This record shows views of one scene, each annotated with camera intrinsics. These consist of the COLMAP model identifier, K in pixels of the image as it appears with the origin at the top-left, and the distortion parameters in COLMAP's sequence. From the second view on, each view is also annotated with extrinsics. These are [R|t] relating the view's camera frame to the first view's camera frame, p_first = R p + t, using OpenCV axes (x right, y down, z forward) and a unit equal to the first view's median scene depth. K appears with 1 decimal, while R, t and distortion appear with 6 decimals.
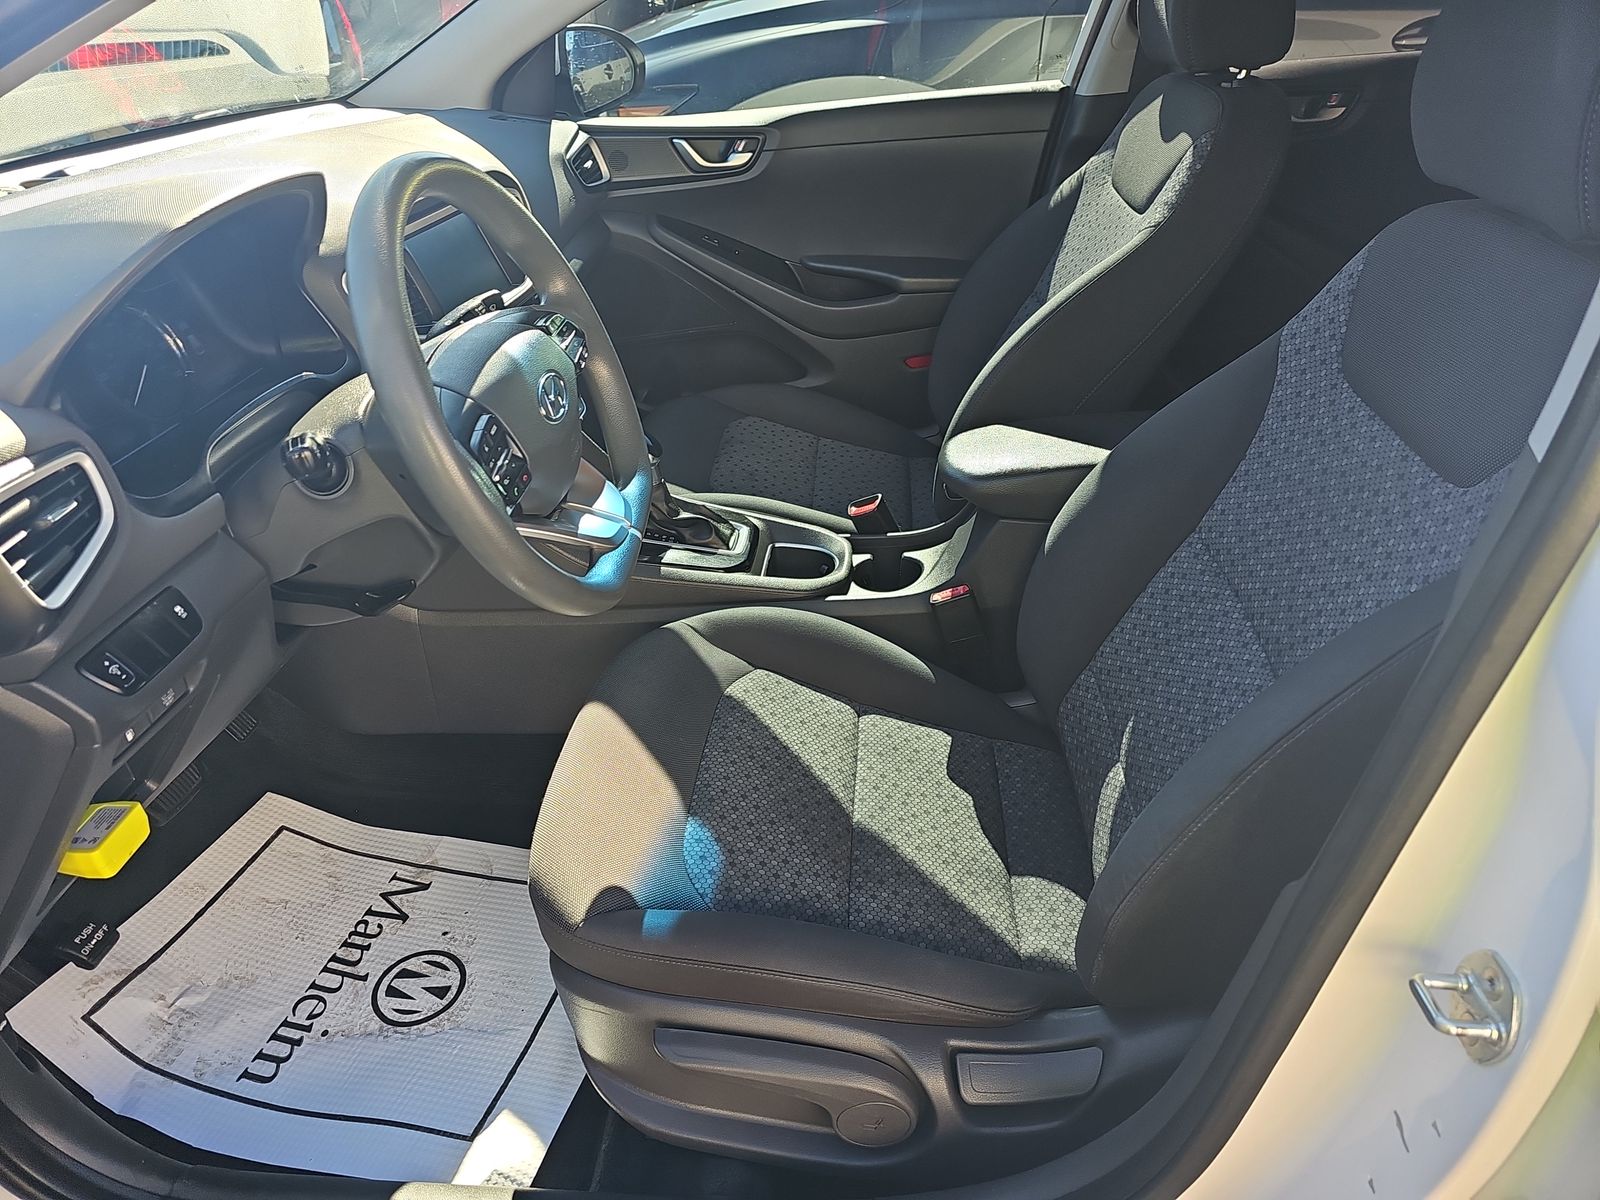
lens RADIAL K [[1058.3, 0, 800.0], [0, 1058.3, 600.0], [0, 0, 1]] dist [0.055988, -0.060858]
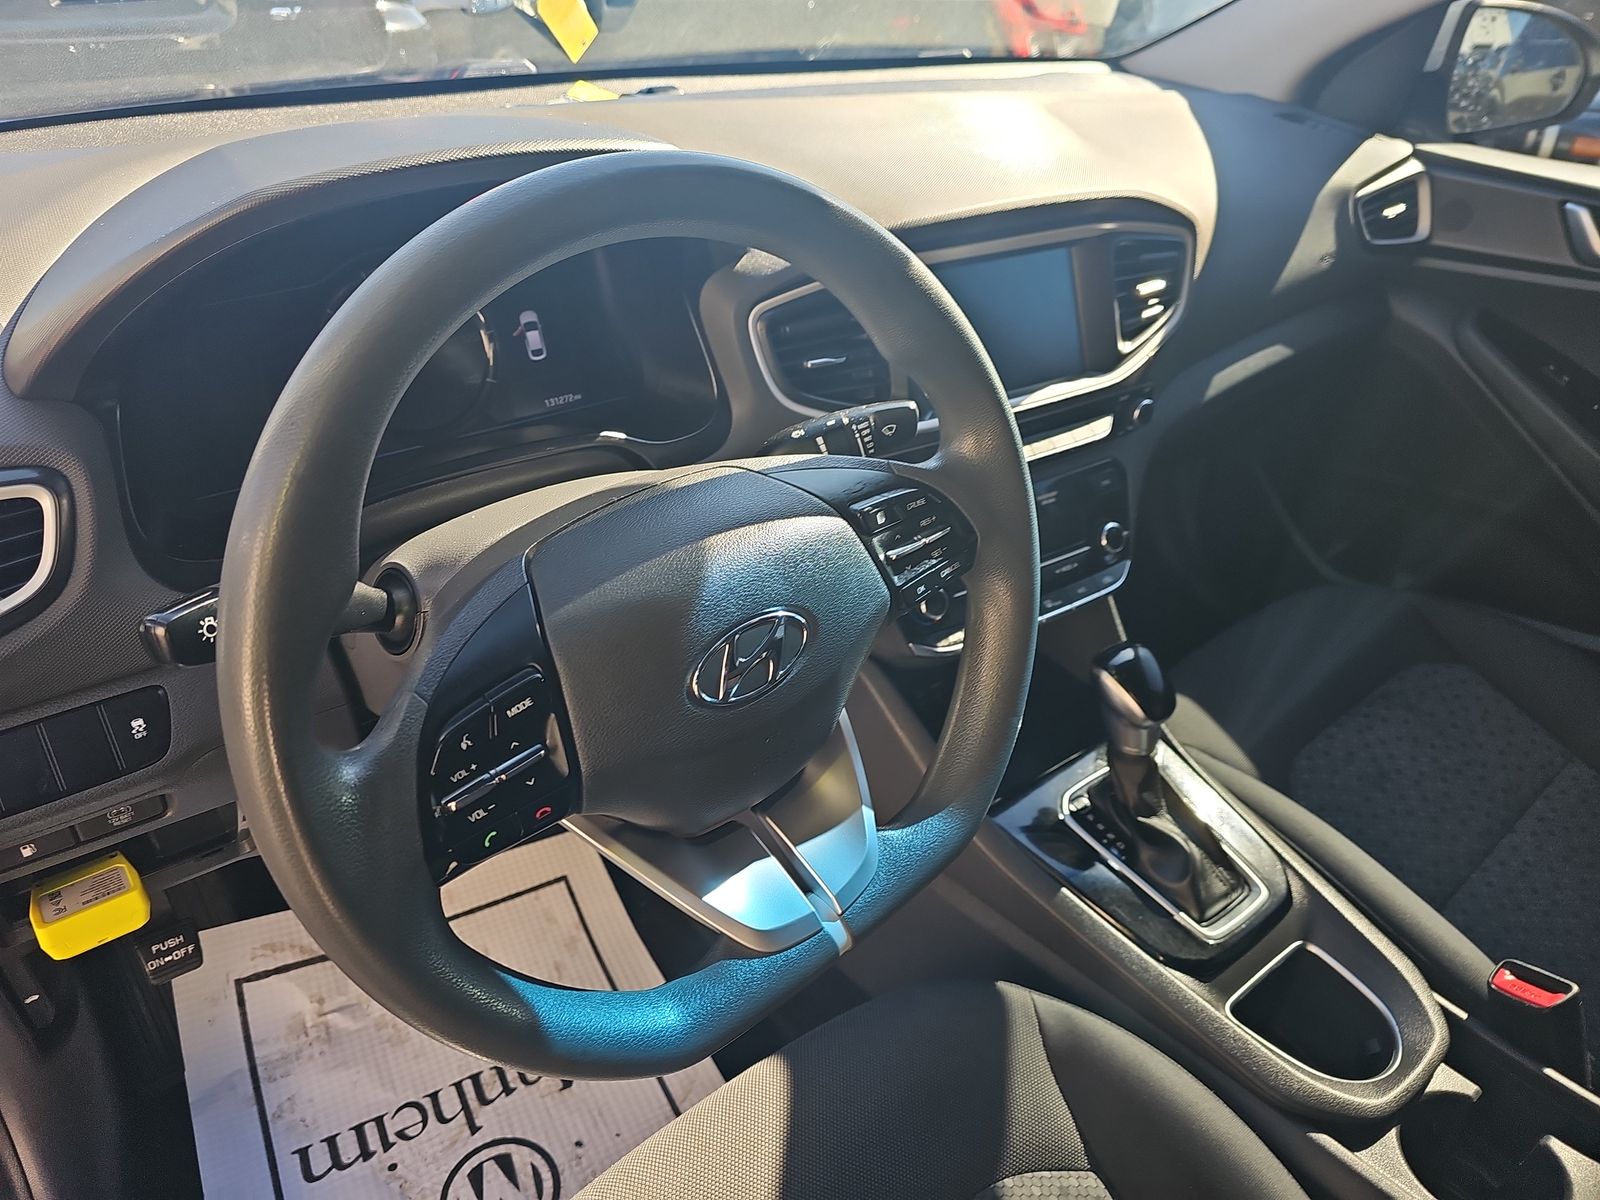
lens RADIAL K [[1058.3, 0, 800.0], [0, 1058.3, 600.0], [0, 0, 1]] dist [0.055988, -0.060858]
pose [[0.680726, 0.439115, -0.586336, 0.052513], [-0.423221, 0.889067, 0.174481, -0.237536], [0.597909, 0.129376, 0.791054, 0.455684]]
